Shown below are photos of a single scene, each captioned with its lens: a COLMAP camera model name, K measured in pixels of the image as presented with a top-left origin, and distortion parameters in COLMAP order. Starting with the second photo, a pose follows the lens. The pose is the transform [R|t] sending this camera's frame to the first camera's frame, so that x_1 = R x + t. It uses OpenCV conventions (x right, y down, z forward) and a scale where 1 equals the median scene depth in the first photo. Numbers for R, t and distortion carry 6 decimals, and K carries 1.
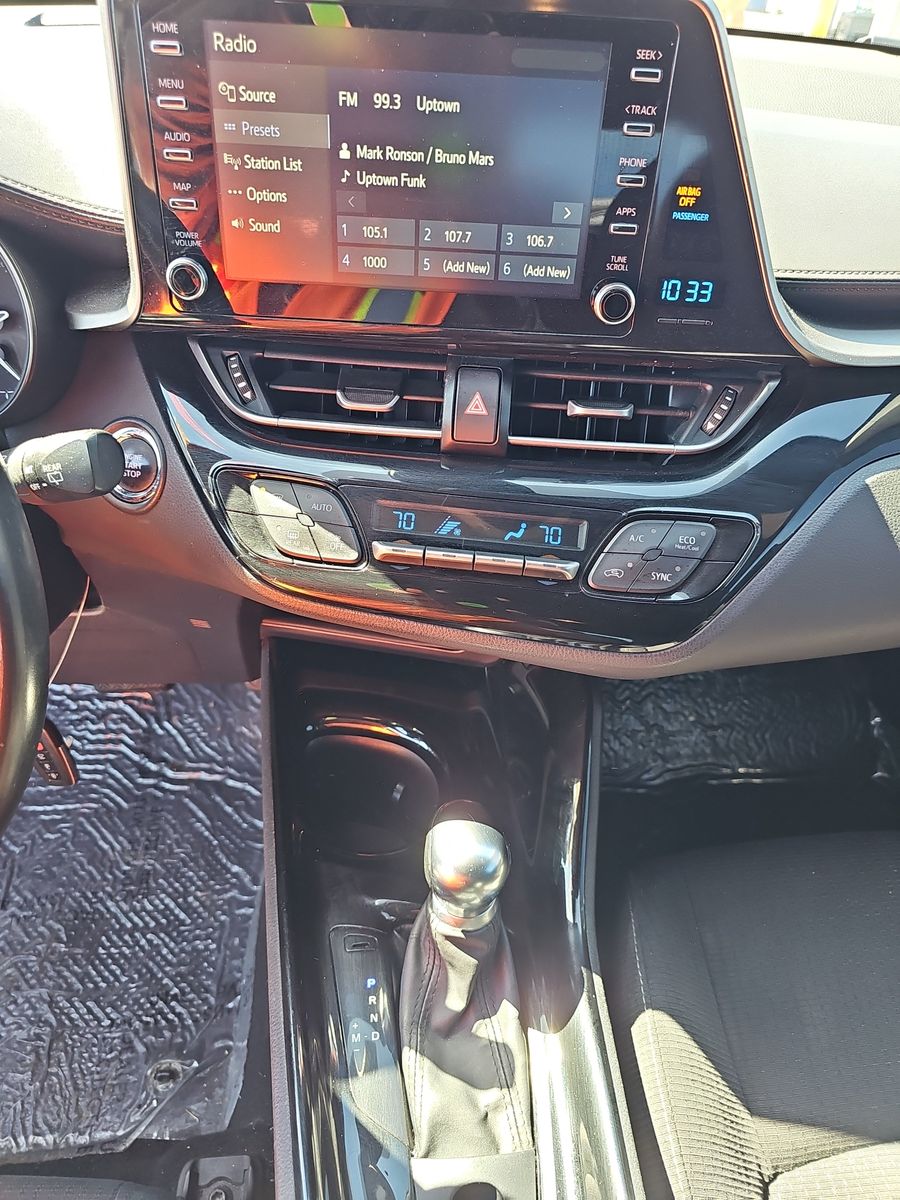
lens RADIAL K [[793.1, 0, 451.1], [0, 793.1, 597.7], [0, 0, 1]] dist [0.005121, -0.008764]
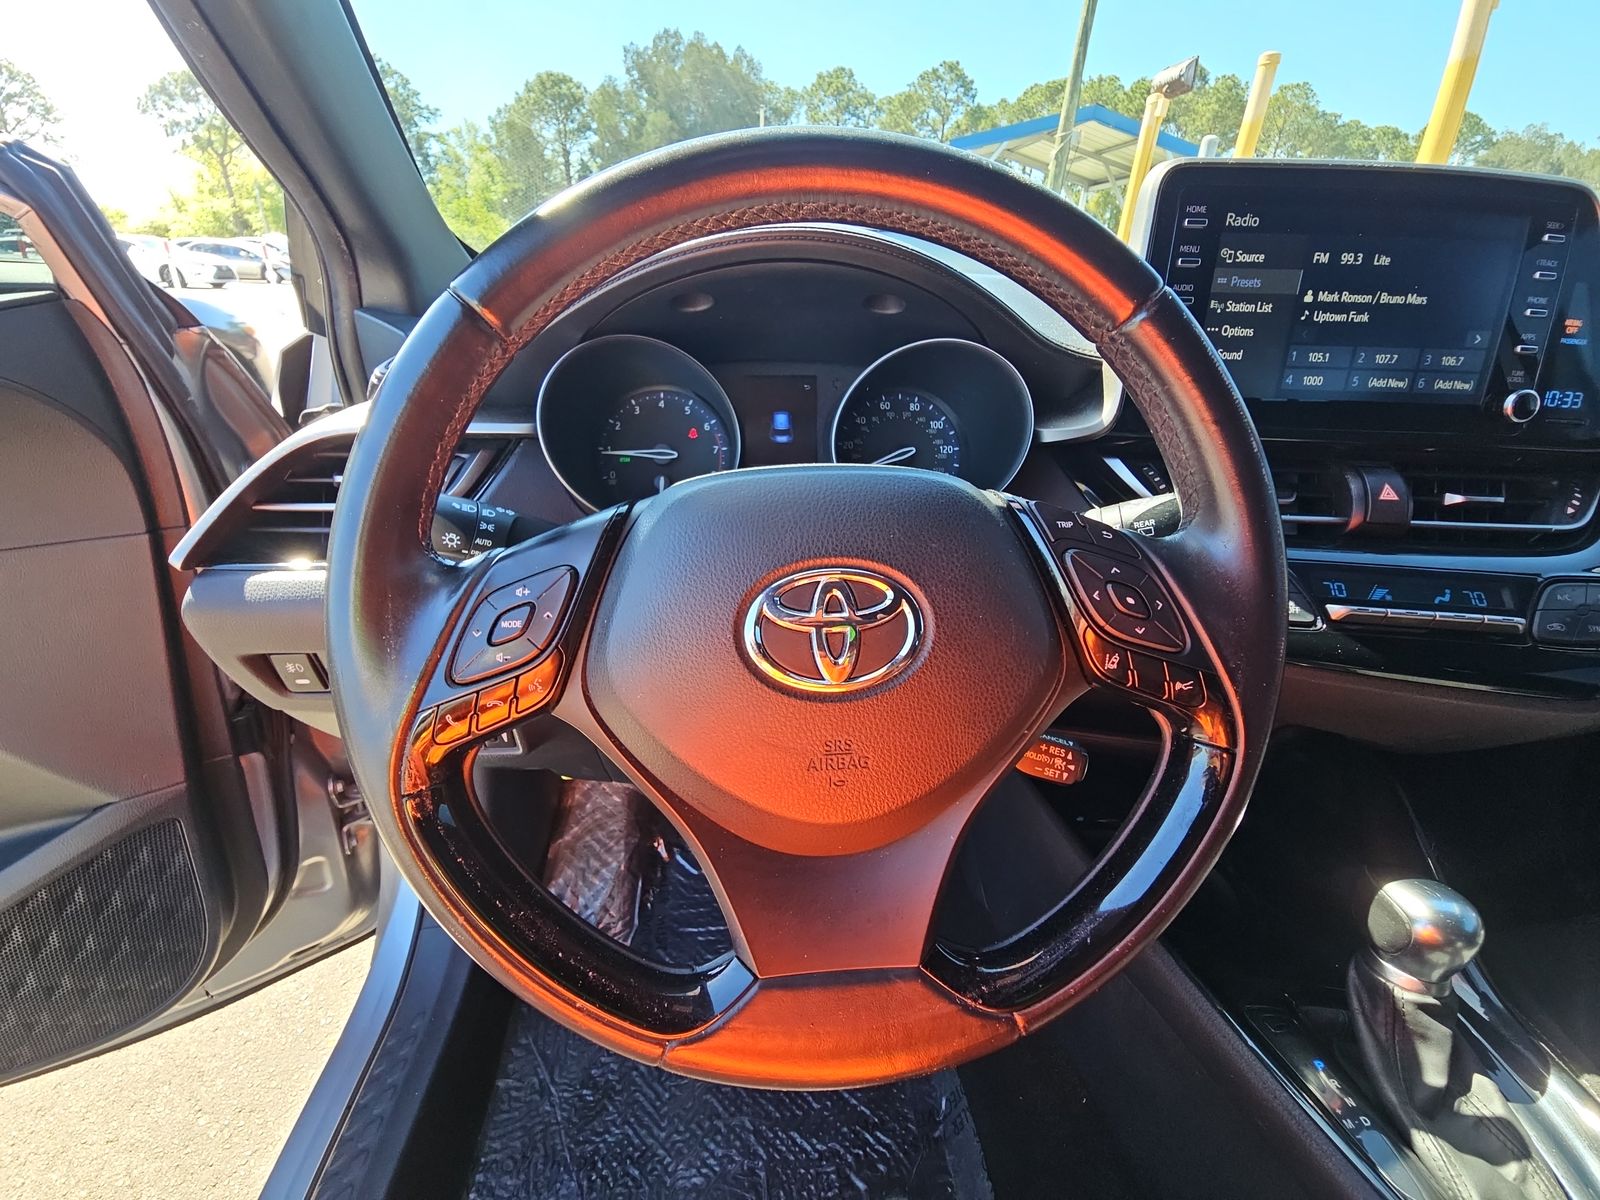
lens RADIAL K [[658.2, 0, 807.8], [0, 658.2, 601.9], [0, 0, 1]] dist [-0.002331, -0.002279]
pose [[0.999827, -0.013910, -0.012383, -0.872013], [0.010284, 0.966728, -0.255601, 0.166124], [0.015527, 0.255430, 0.966703, 0.080757]]
